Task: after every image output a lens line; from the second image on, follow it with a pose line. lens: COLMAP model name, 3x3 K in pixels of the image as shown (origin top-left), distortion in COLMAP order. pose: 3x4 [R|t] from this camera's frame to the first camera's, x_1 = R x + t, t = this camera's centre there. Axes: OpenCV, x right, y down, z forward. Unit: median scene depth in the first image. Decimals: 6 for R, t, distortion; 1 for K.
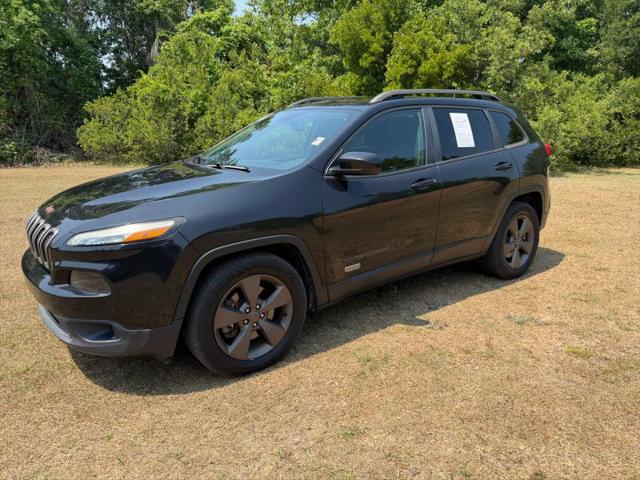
lens RADIAL K [[454.1, 0, 323.5], [0, 454.1, 241.9], [0, 0, 1]] dist [0.043053, -0.055819]
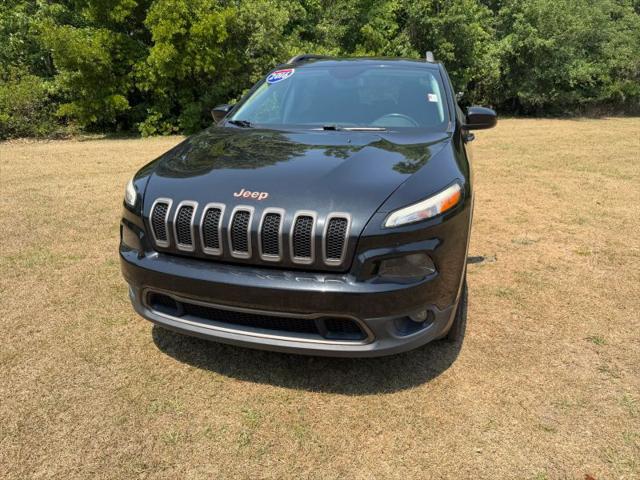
lens RADIAL K [[461.3, 0, 319.9], [0, 461.3, 233.9], [0, 0, 1]] dist [0.009765, -0.008781]
pose [[0.806194, -0.168443, 0.567167, -0.186718], [0.141423, 0.985692, 0.091716, -0.012138], [-0.574500, 0.006269, 0.818480, 0.066628]]
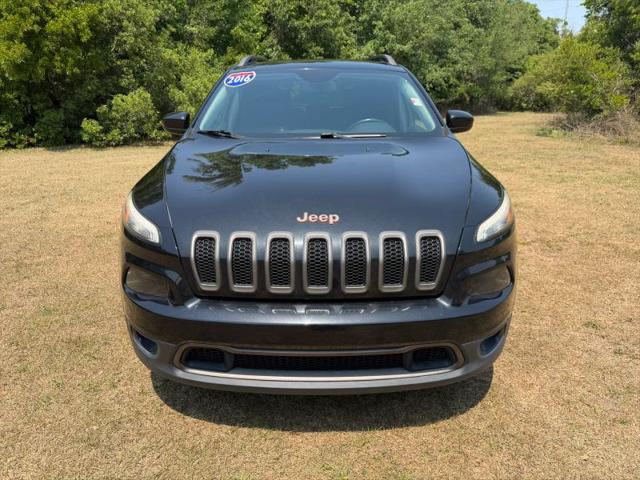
lens RADIAL K [[463.9, 0, 315.4], [0, 463.9, 237.7], [0, 0, 1]] dist [-0.003133, -0.004566]
pose [[0.607688, -0.234695, 0.758705, -0.216230], [0.201408, 0.969648, 0.138629, -0.026479], [-0.768213, 0.068566, 0.636512, 0.119481]]
